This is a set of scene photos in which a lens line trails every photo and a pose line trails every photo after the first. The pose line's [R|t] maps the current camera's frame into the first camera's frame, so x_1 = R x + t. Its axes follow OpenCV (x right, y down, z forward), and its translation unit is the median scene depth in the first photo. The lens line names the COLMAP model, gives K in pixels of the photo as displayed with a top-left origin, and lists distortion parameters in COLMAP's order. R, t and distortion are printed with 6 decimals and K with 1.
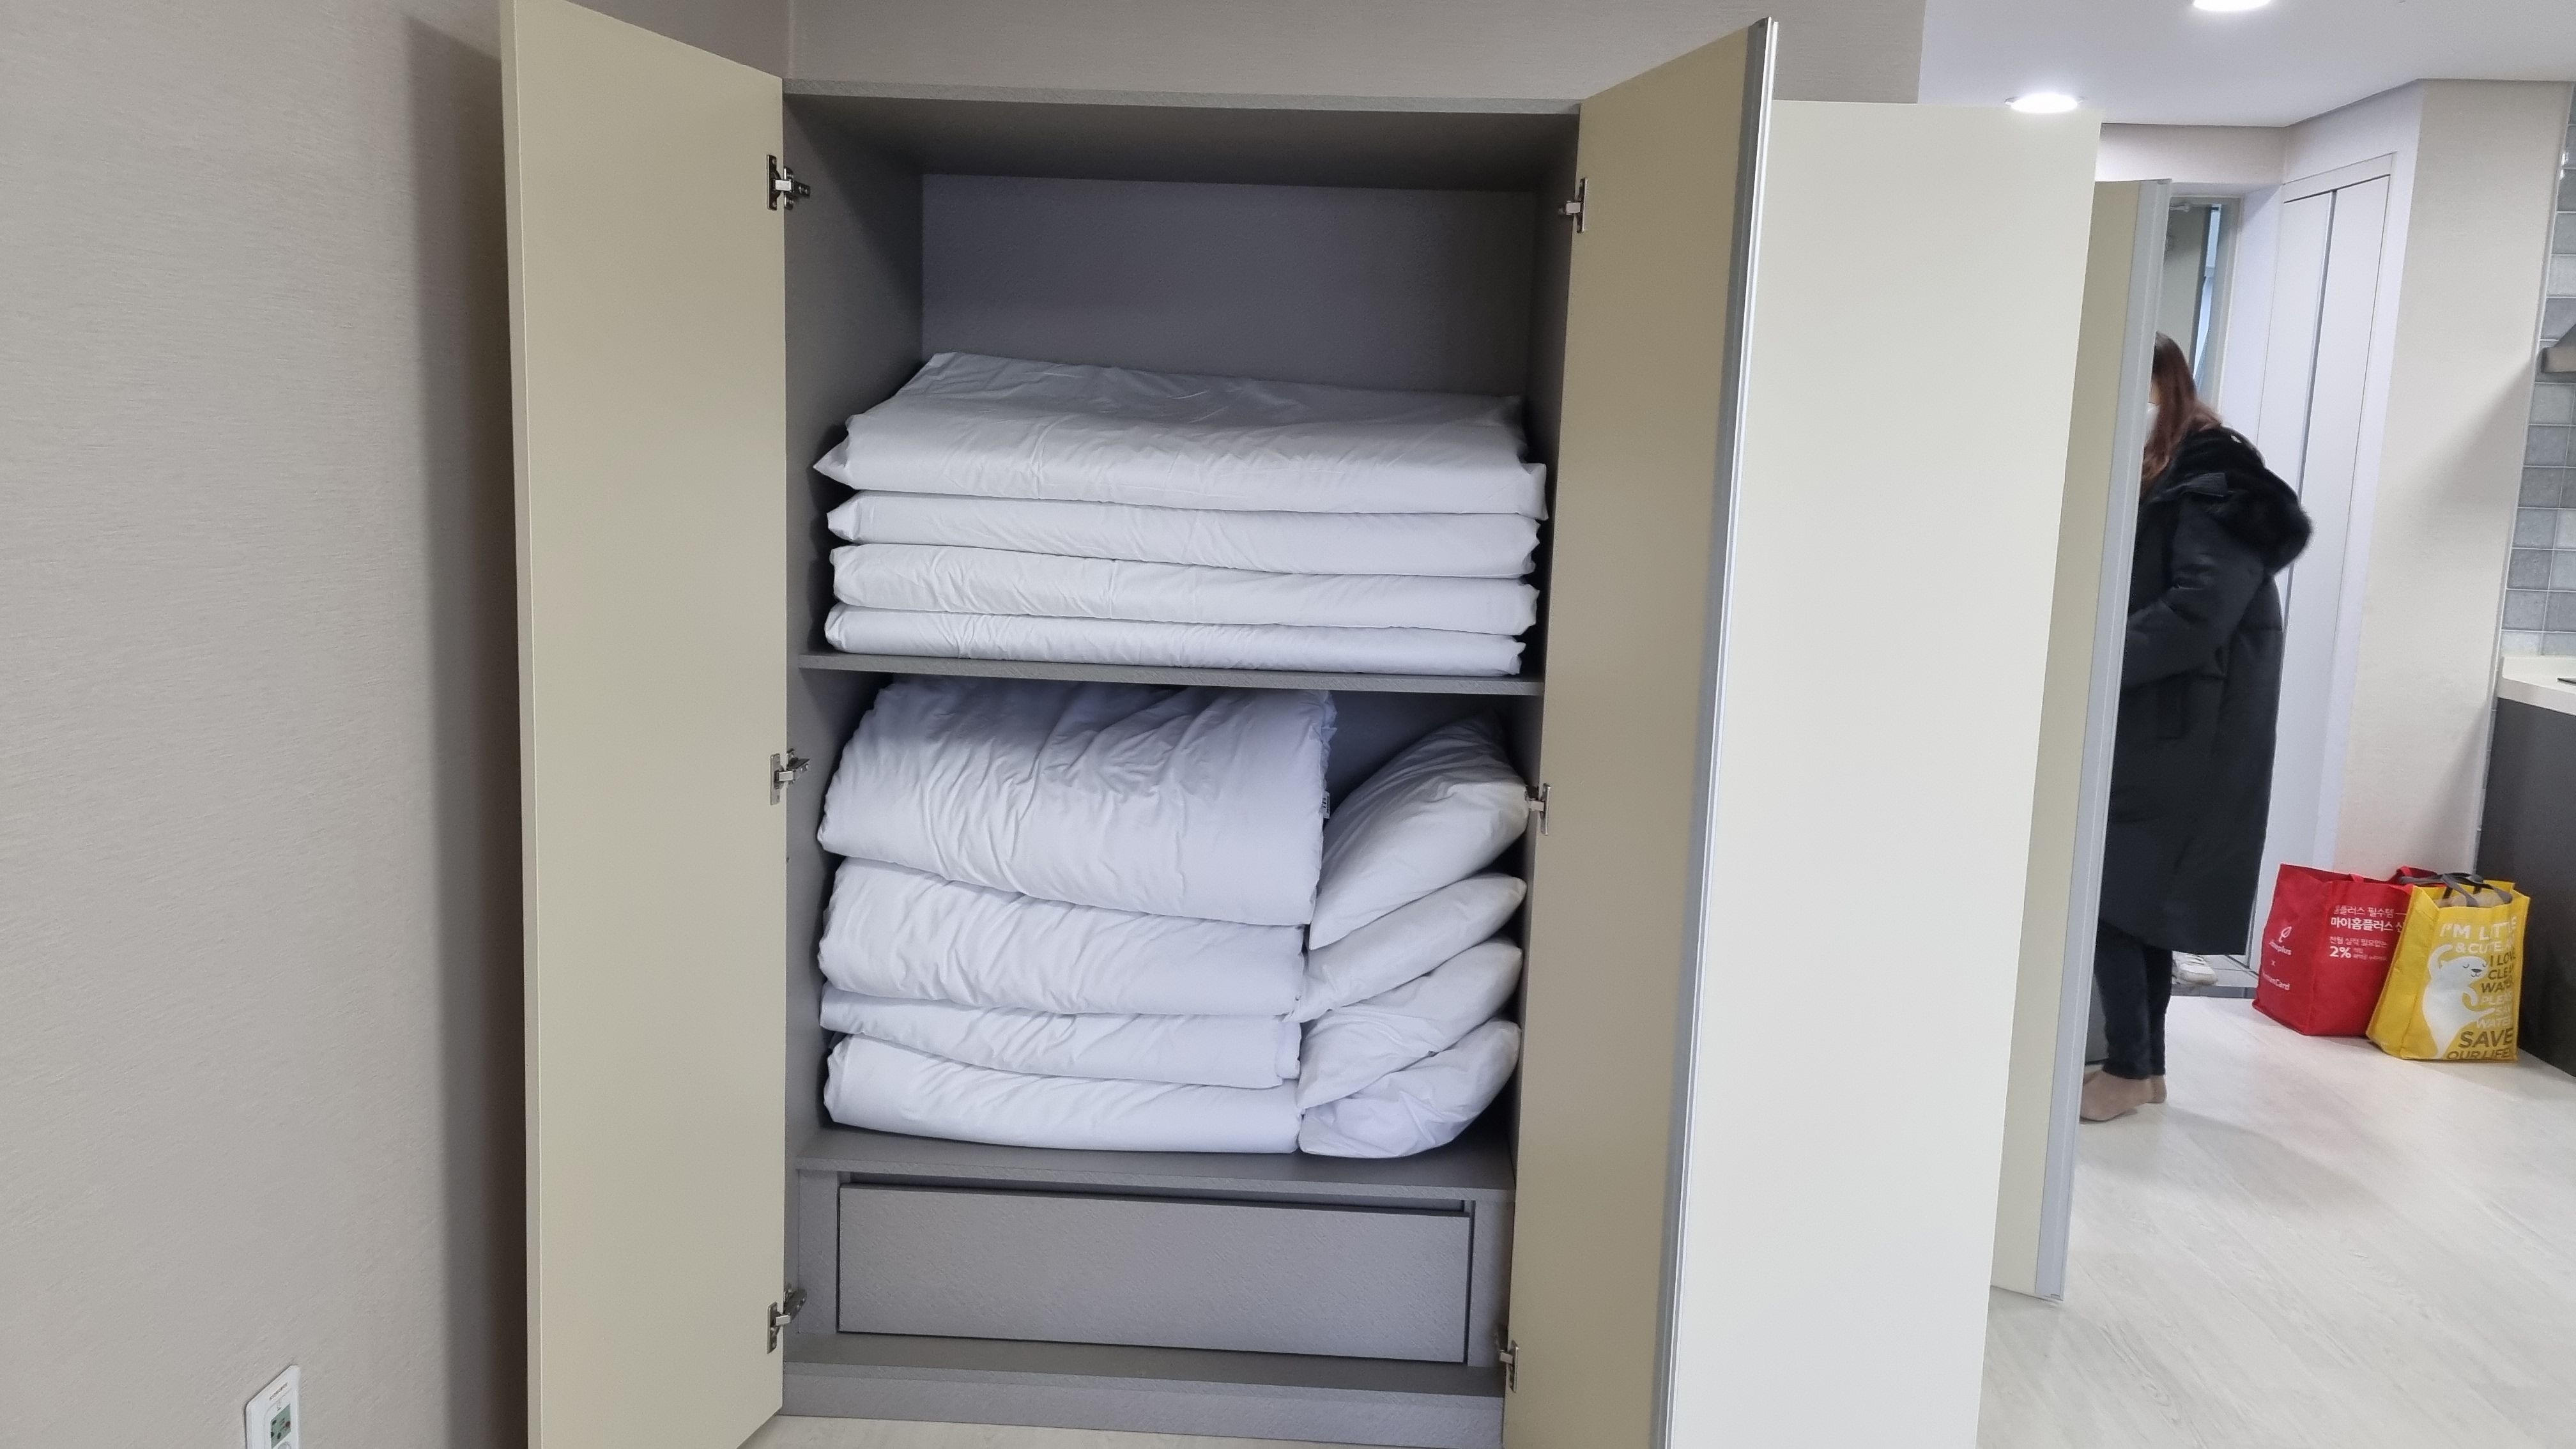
lens RADIAL K [[1944.3, 0, 1326.9], [0, 1944.3, 713.6], [0, 0, 1]] dist [0.051563, -0.003293]
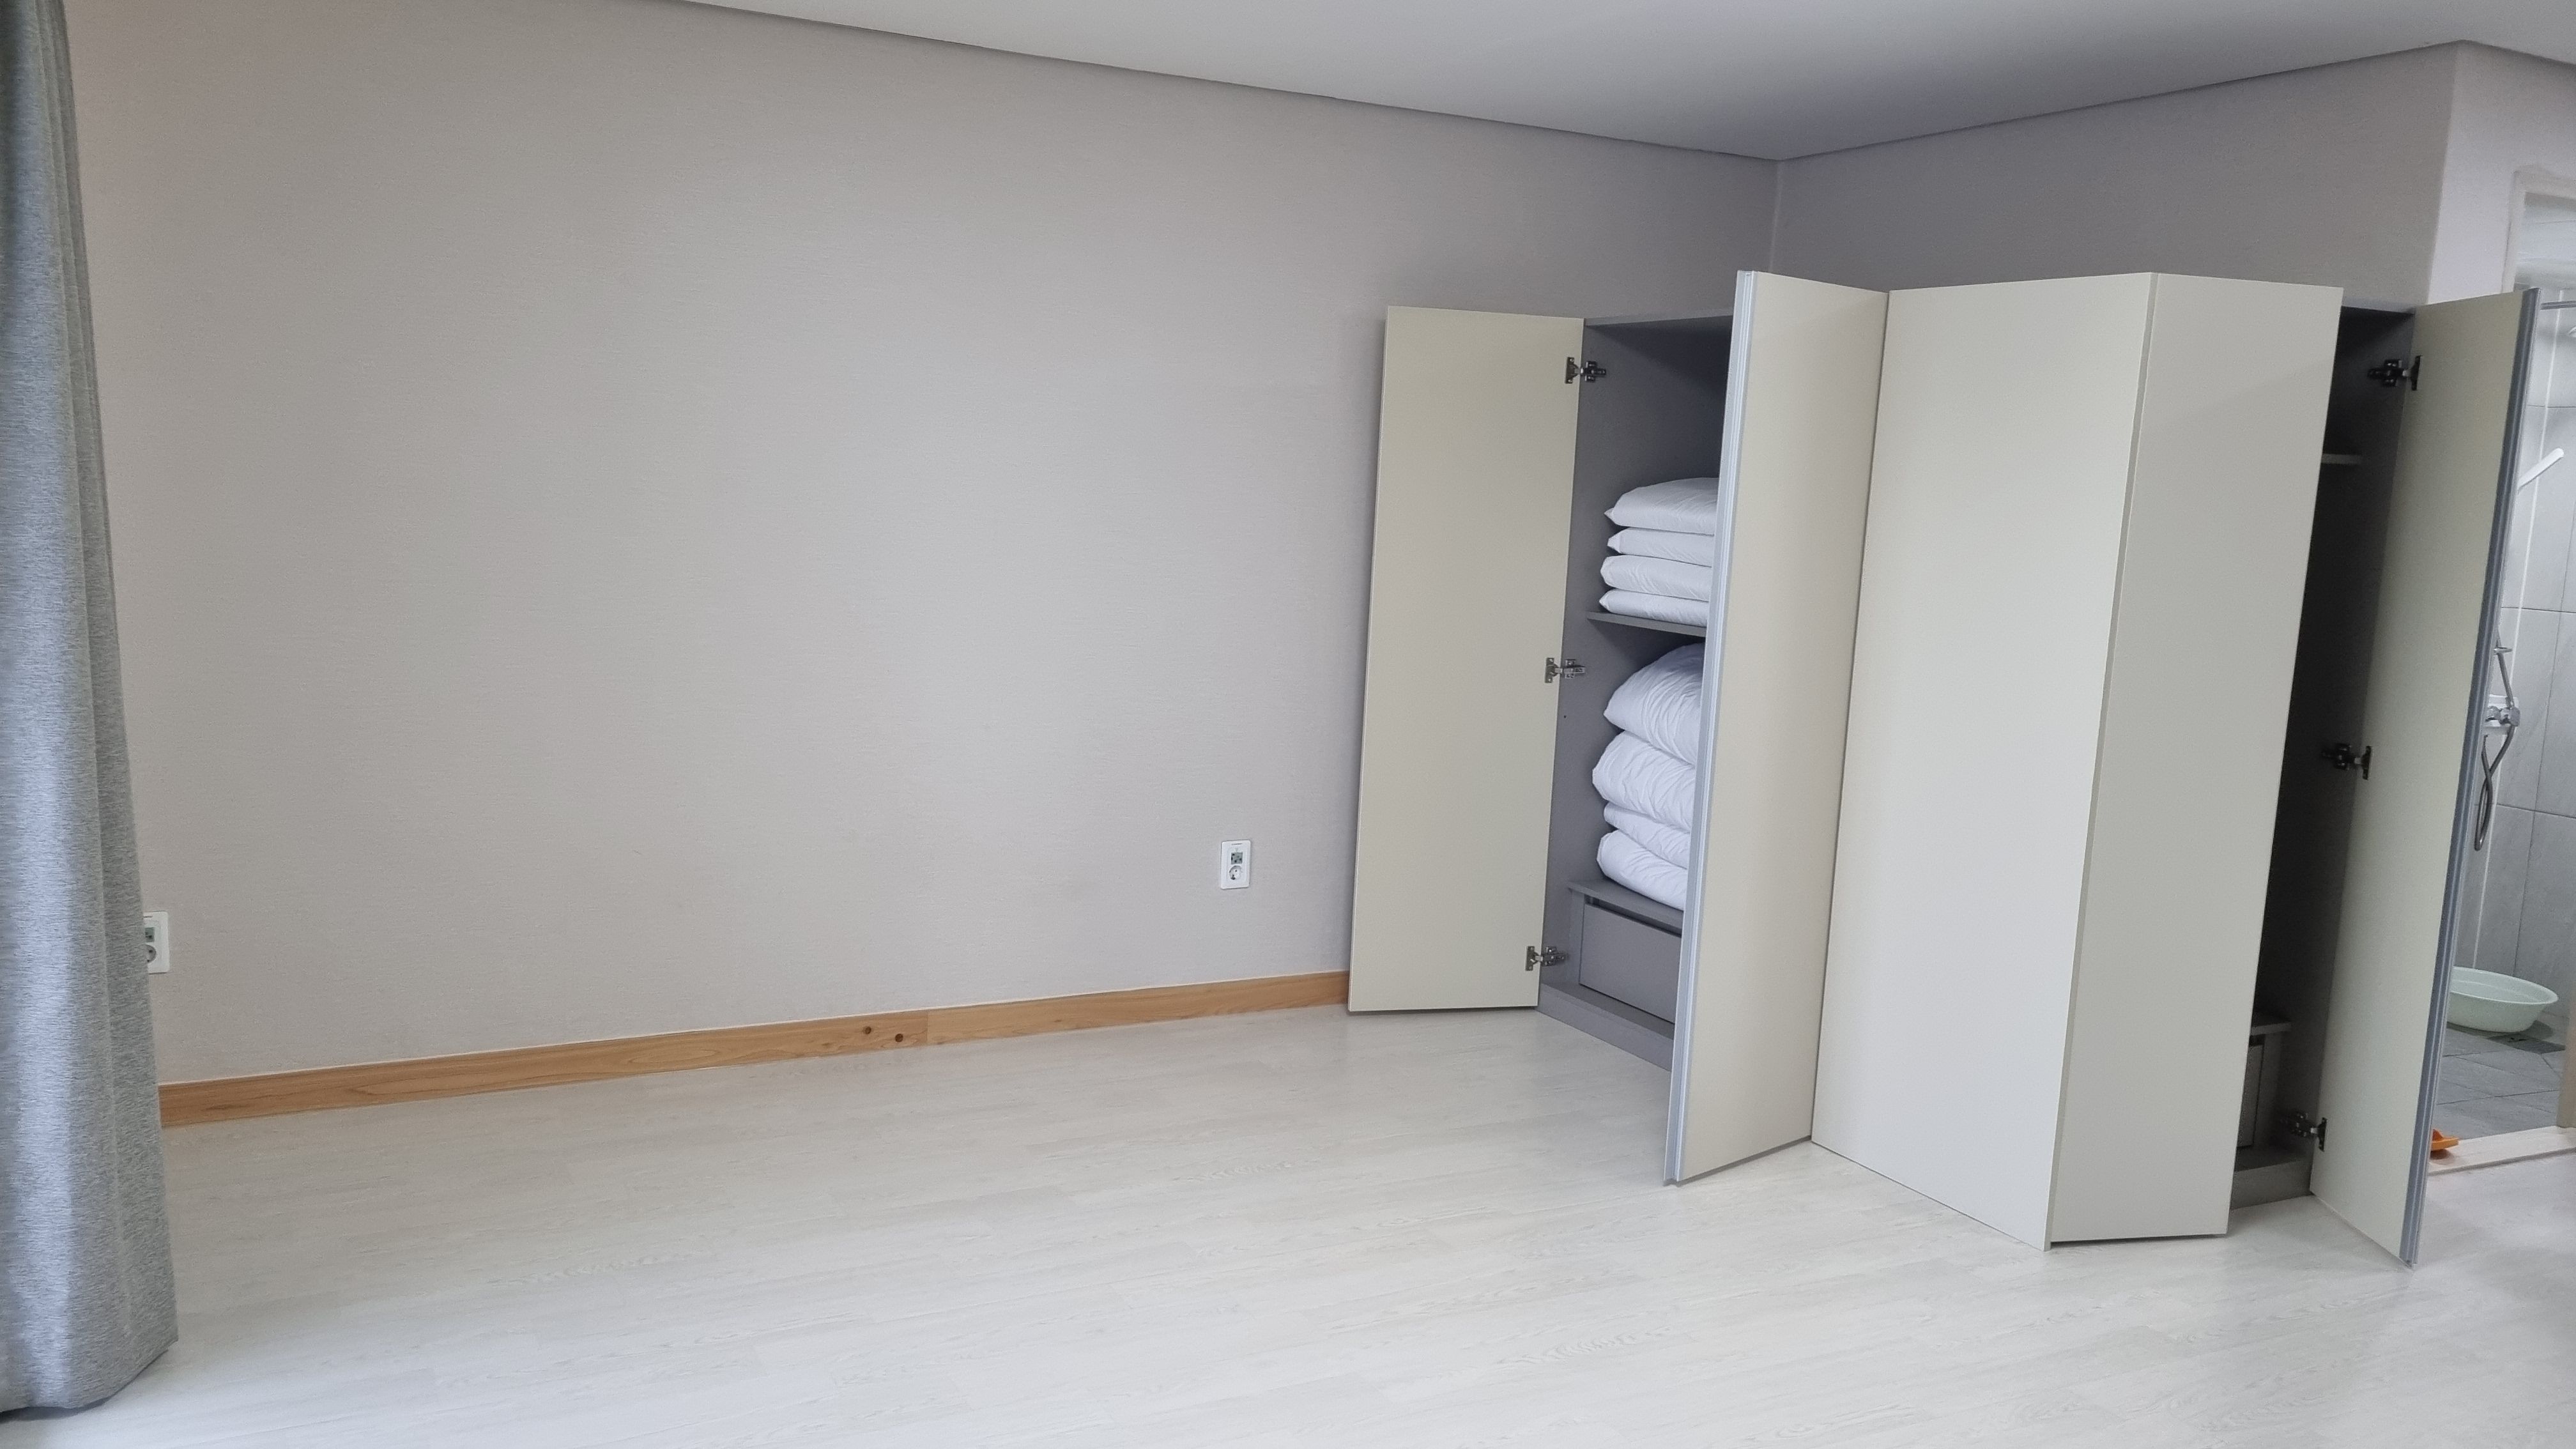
lens RADIAL K [[1911.7, 0, 1283.6], [0, 1911.7, 701.3], [0, 0, 1]] dist [0.051588, -0.012377]
pose [[0.501191, 0.092896, -0.860336, 1.186788], [-0.148782, 0.988666, 0.020079, 0.062299], [0.852450, 0.117939, 0.509332, -0.192121]]
